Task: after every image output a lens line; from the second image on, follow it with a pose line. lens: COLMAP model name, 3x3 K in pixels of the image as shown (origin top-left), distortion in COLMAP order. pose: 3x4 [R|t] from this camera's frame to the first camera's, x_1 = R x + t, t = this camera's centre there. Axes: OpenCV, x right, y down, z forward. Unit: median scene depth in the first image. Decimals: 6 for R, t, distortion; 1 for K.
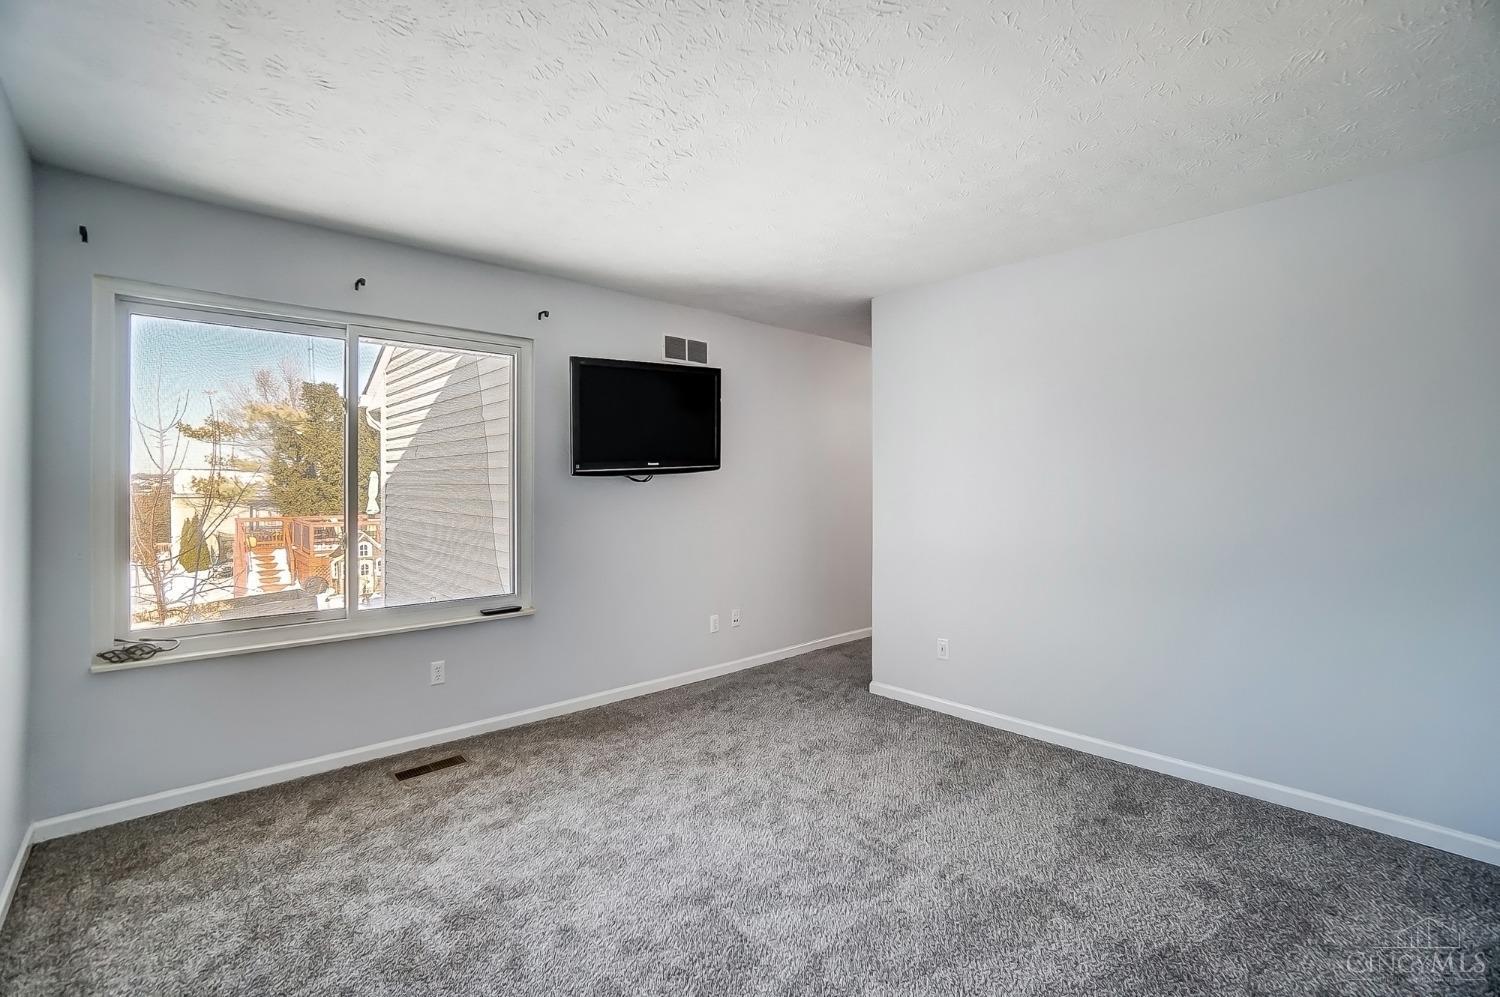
lens RADIAL K [[673.0, 0, 748.9], [0, 673.0, 480.7], [0, 0, 1]] dist [-0.001163, -0.000165]
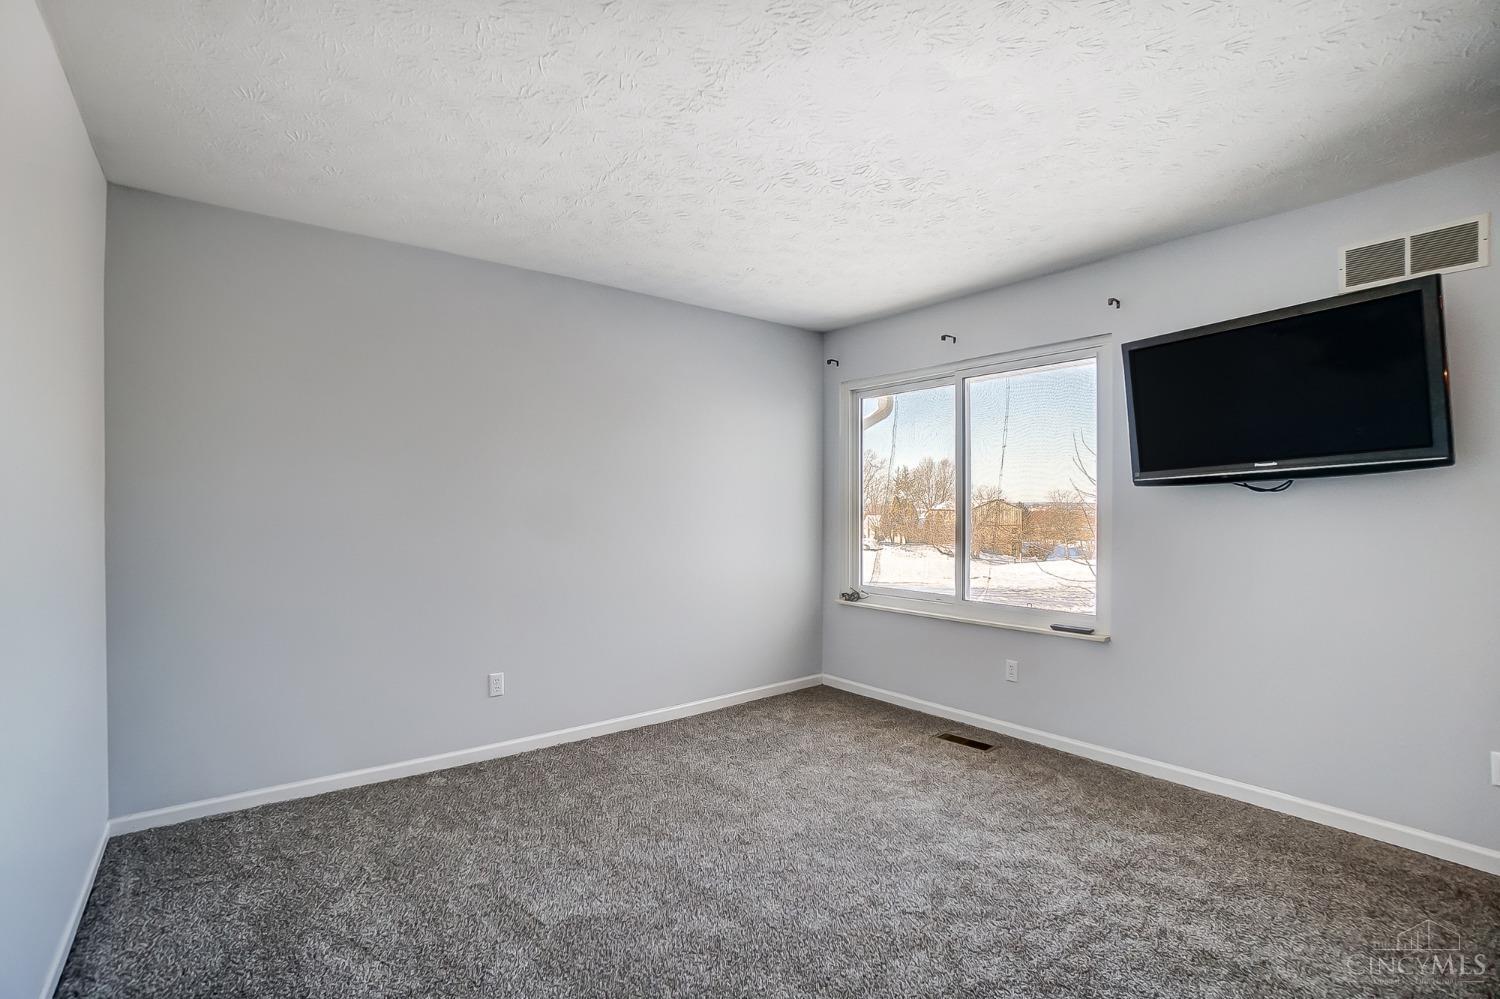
lens RADIAL K [[689.6, 0, 728.1], [0, 689.6, 500.0], [0, 0, 1]] dist [-0.013677, -0.000170]
pose [[-0.055707, -0.003910, -0.998440, 0.711166], [0.009993, 0.999940, -0.004473, 0.010400], [0.998397, -0.010227, -0.055664, 0.639209]]
